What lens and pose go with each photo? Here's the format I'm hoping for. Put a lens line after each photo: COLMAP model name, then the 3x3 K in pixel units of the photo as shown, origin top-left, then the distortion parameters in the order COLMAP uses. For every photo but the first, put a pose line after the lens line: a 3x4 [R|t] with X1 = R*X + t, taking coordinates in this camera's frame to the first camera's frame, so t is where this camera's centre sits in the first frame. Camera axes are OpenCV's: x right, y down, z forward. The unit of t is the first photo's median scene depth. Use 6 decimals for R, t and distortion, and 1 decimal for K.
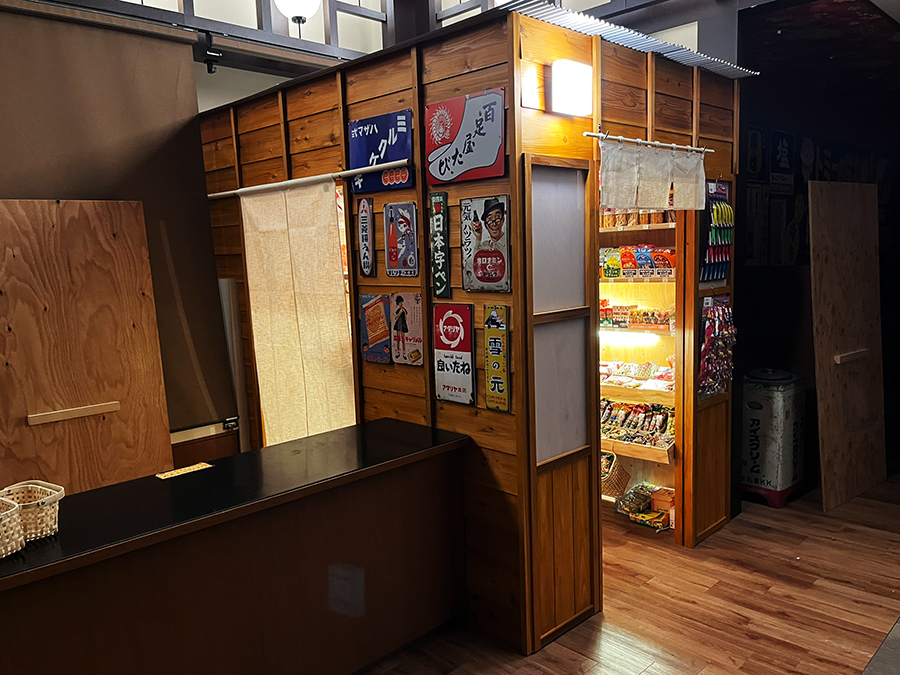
lens RADIAL K [[715.6, 0, 450.8], [0, 715.6, 342.2], [0, 0, 1]] dist [0.017236, 0.003848]
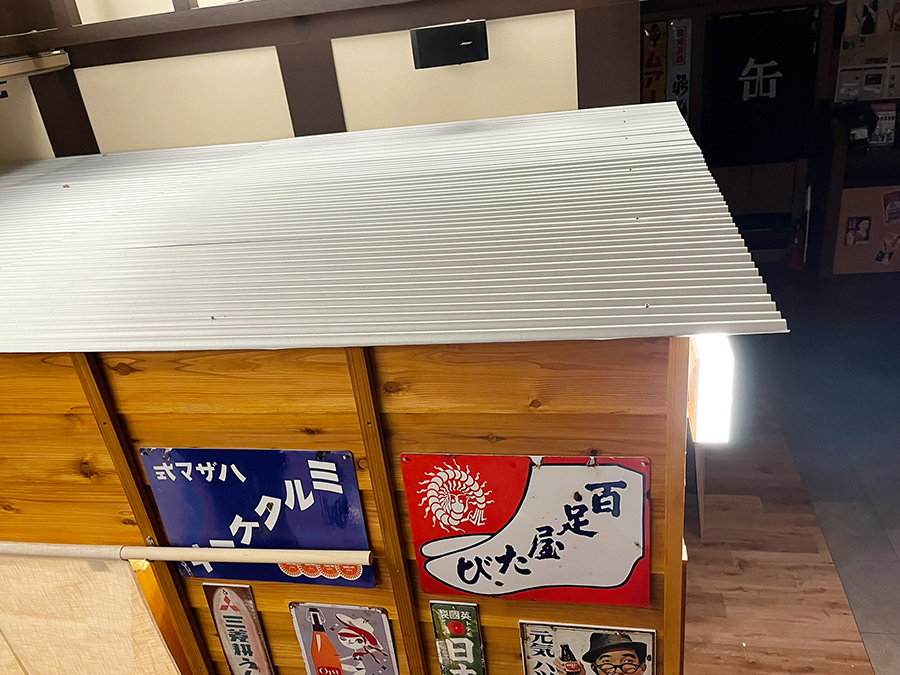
lens RADIAL K [[715.6, 0, 452.5], [0, 715.6, 332.6], [0, 0, 1]] dist [0.017236, 0.003848]
pose [[0.818931, -0.301357, 0.488401, -0.198518], [0.160616, 0.937377, 0.309073, -0.528279], [-0.550957, -0.174664, 0.816050, 0.643637]]
